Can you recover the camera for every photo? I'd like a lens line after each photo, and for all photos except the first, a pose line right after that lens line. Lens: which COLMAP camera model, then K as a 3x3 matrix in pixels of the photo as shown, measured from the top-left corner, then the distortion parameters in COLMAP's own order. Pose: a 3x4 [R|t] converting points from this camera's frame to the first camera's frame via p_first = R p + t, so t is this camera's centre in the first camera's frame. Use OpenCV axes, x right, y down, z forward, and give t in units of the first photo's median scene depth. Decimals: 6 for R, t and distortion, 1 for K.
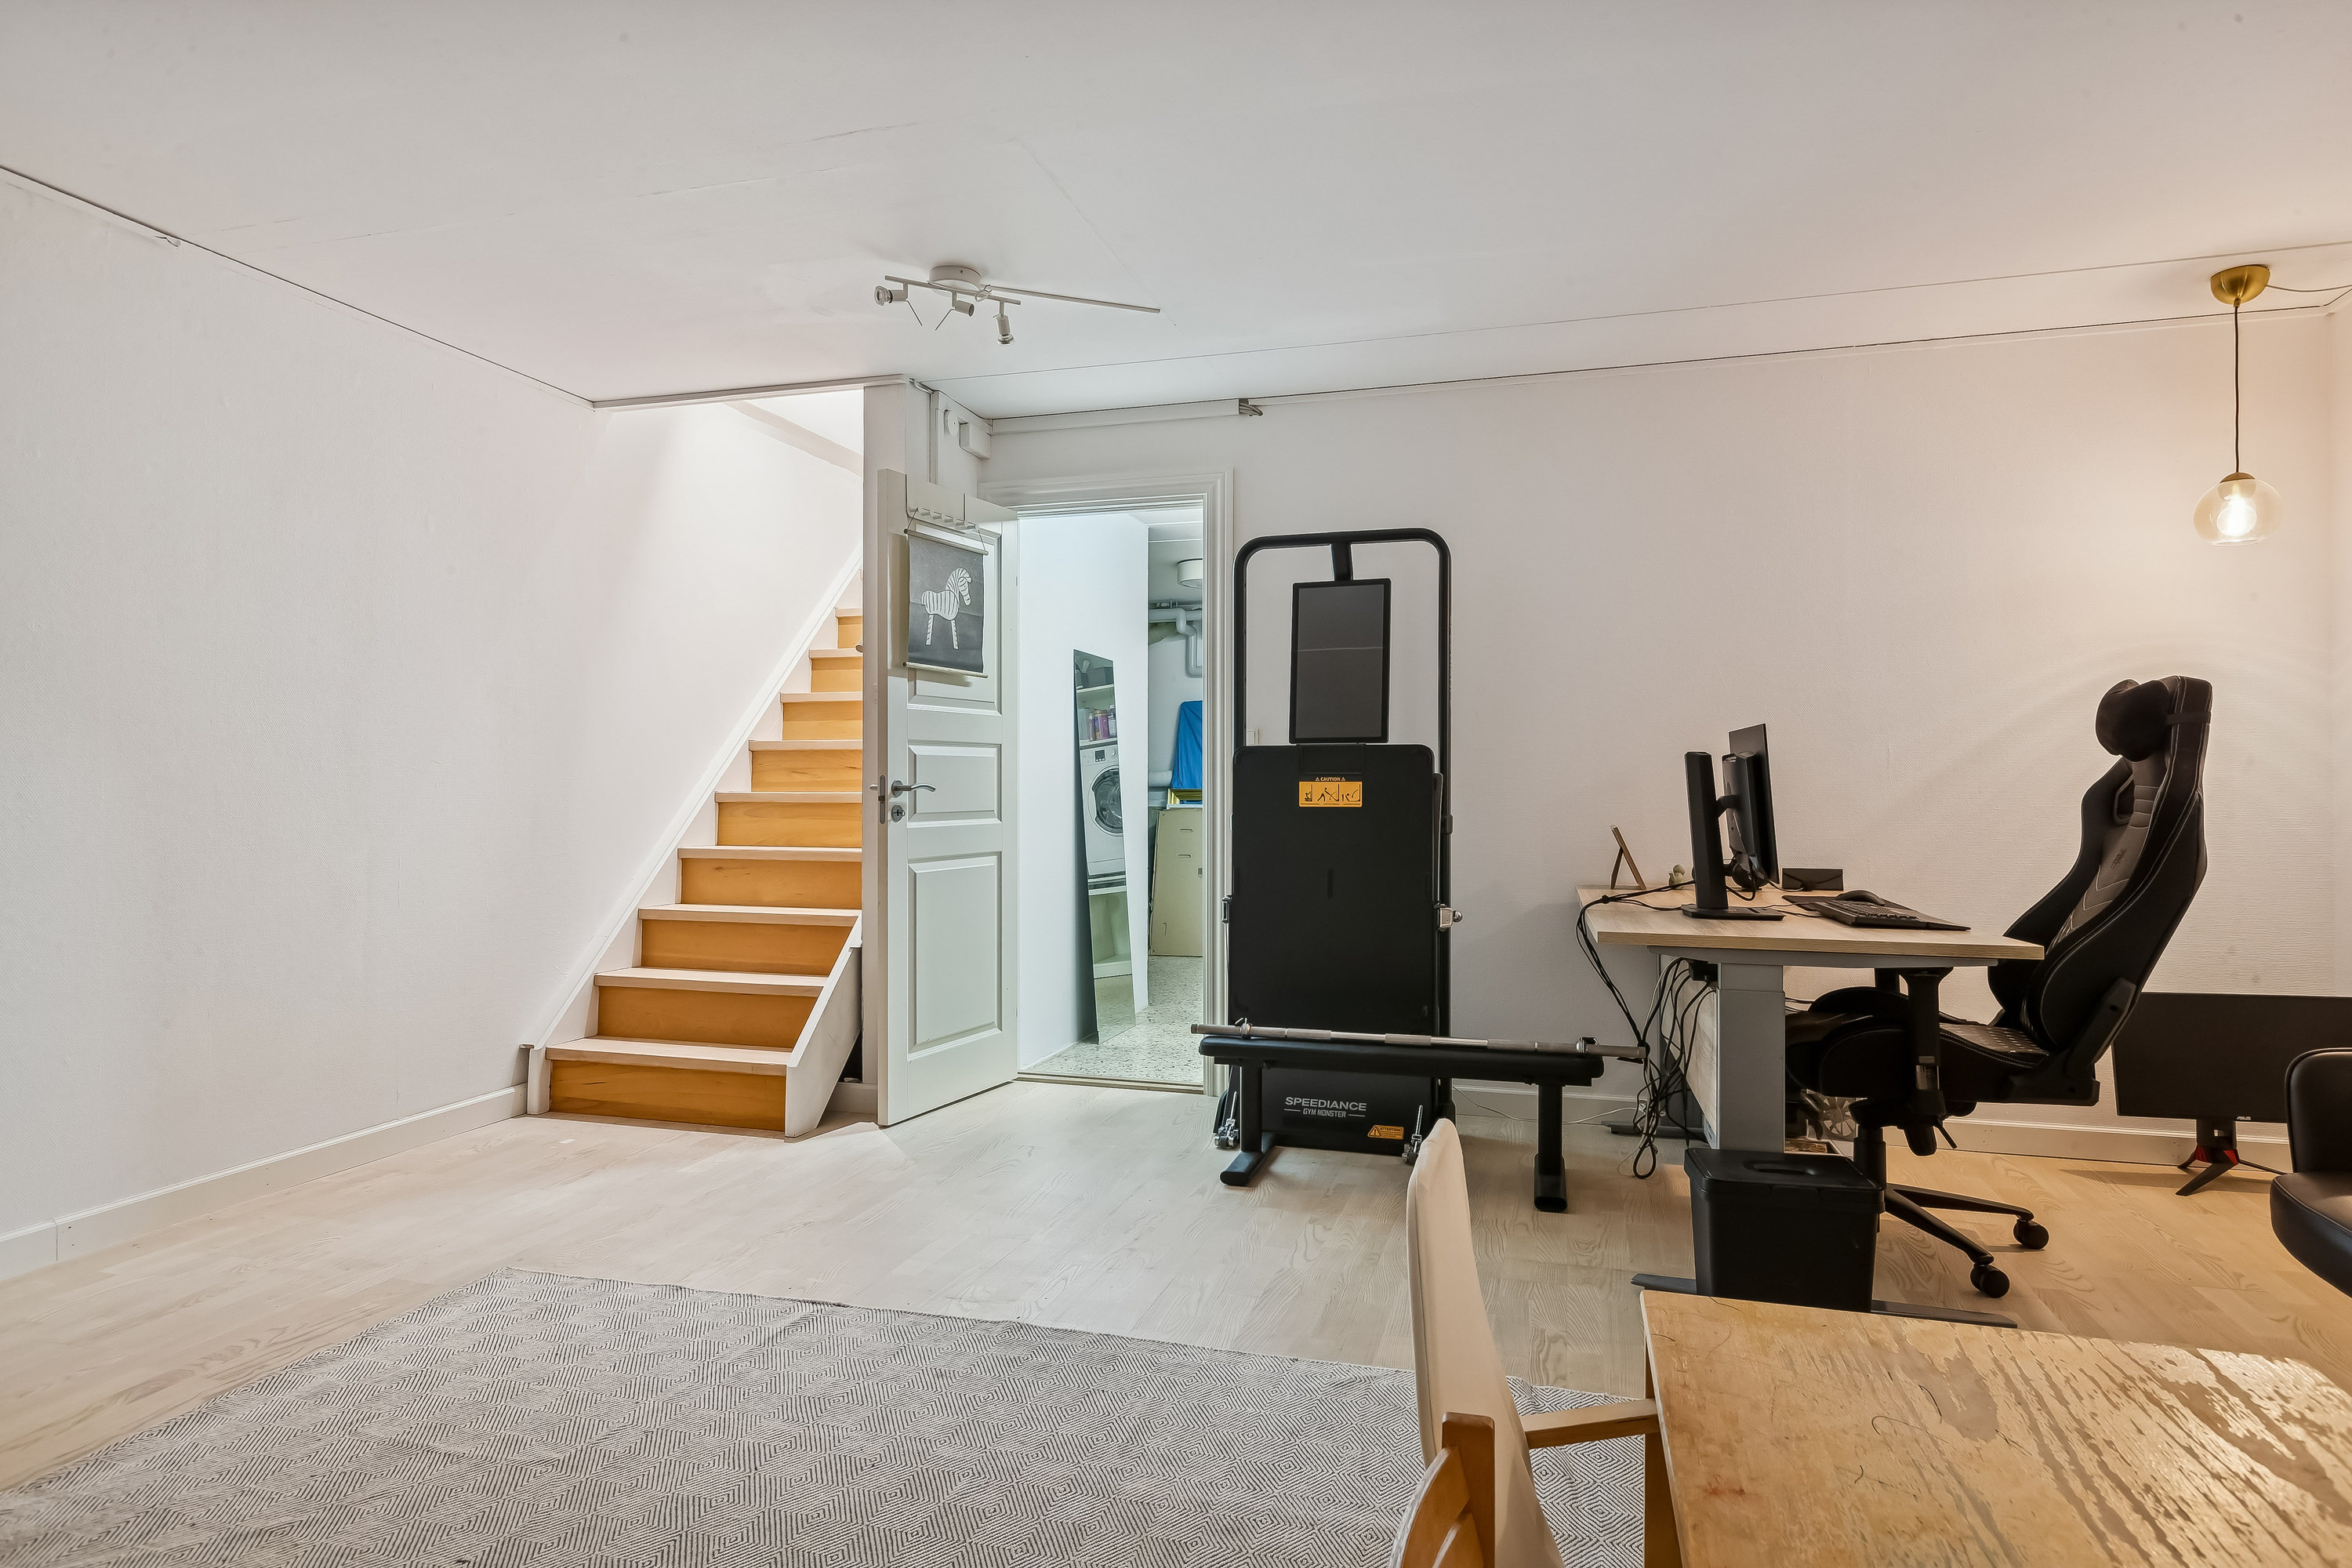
lens RADIAL K [[1299.1, 0, 1175.9], [0, 1299.1, 781.4], [0, 0, 1]] dist [0.002463, -0.001444]
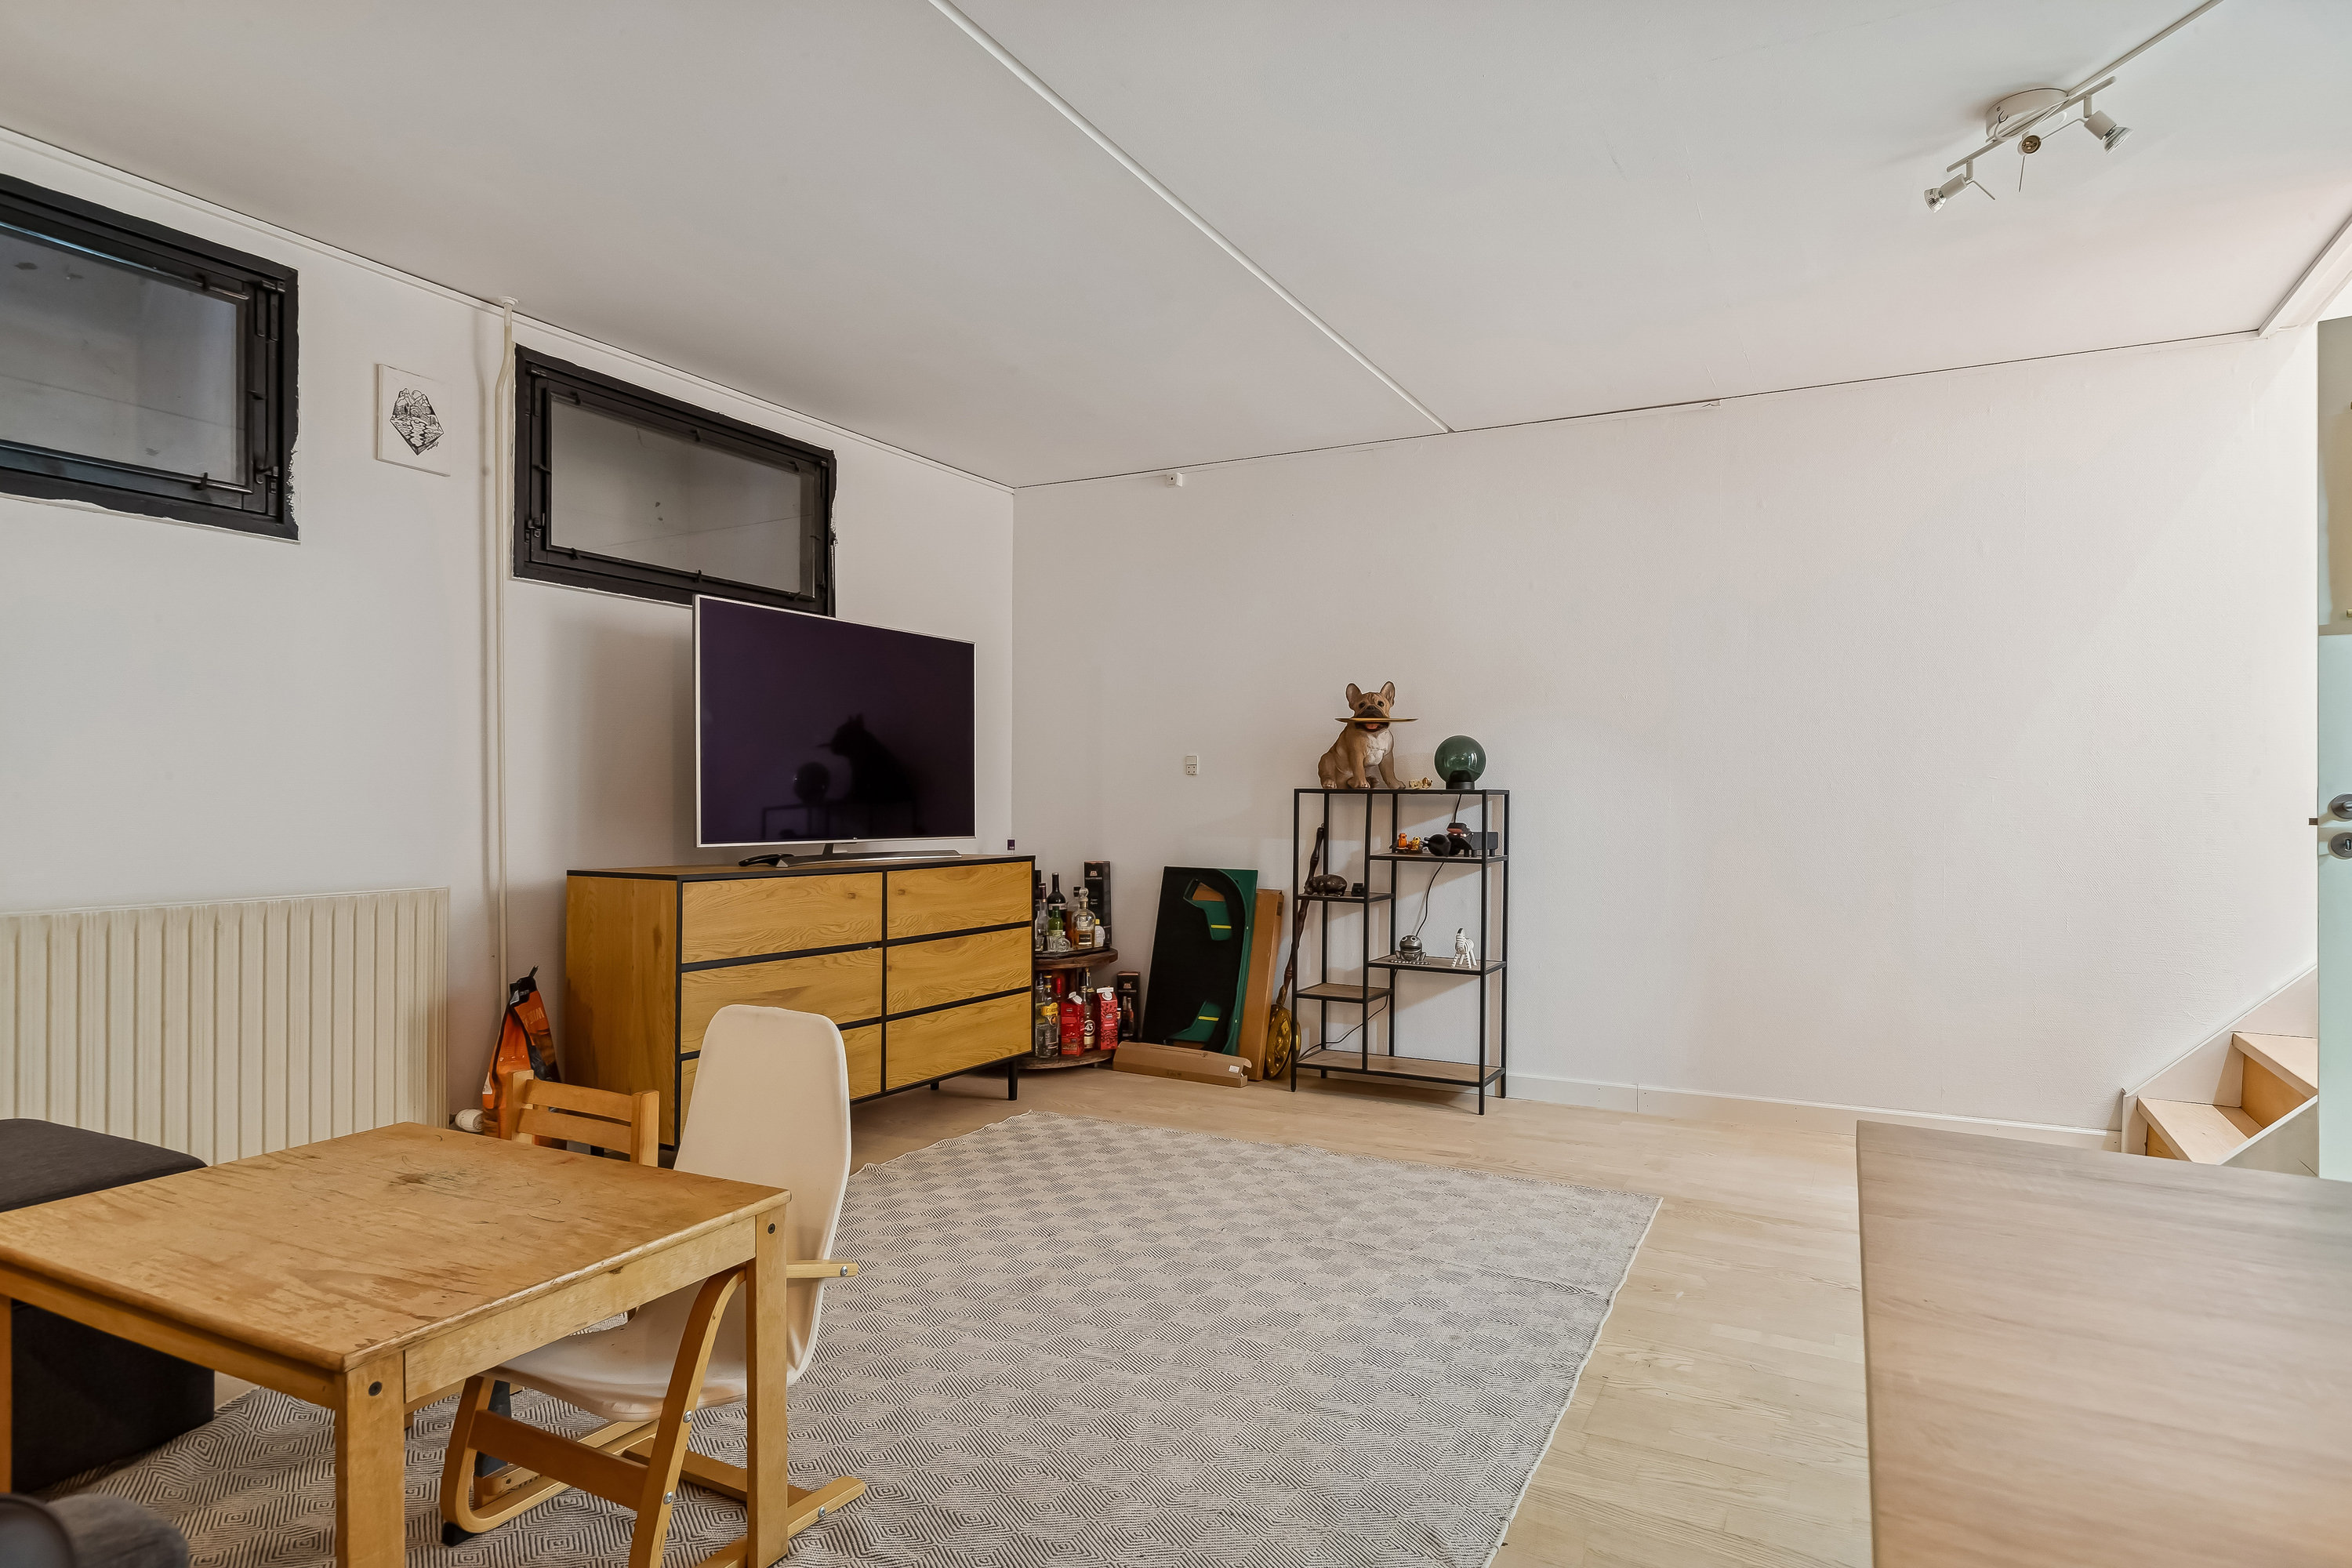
lens RADIAL K [[1299.1, 0, 1182.3], [0, 1299.1, 792.0], [0, 0, 1]] dist [0.002463, -0.001444]
pose [[-0.185359, -0.000771, -0.982671, 1.833020], [-0.003686, 0.999993, -0.000089, -0.002783], [0.982664, 0.003605, -0.185361, 1.921064]]
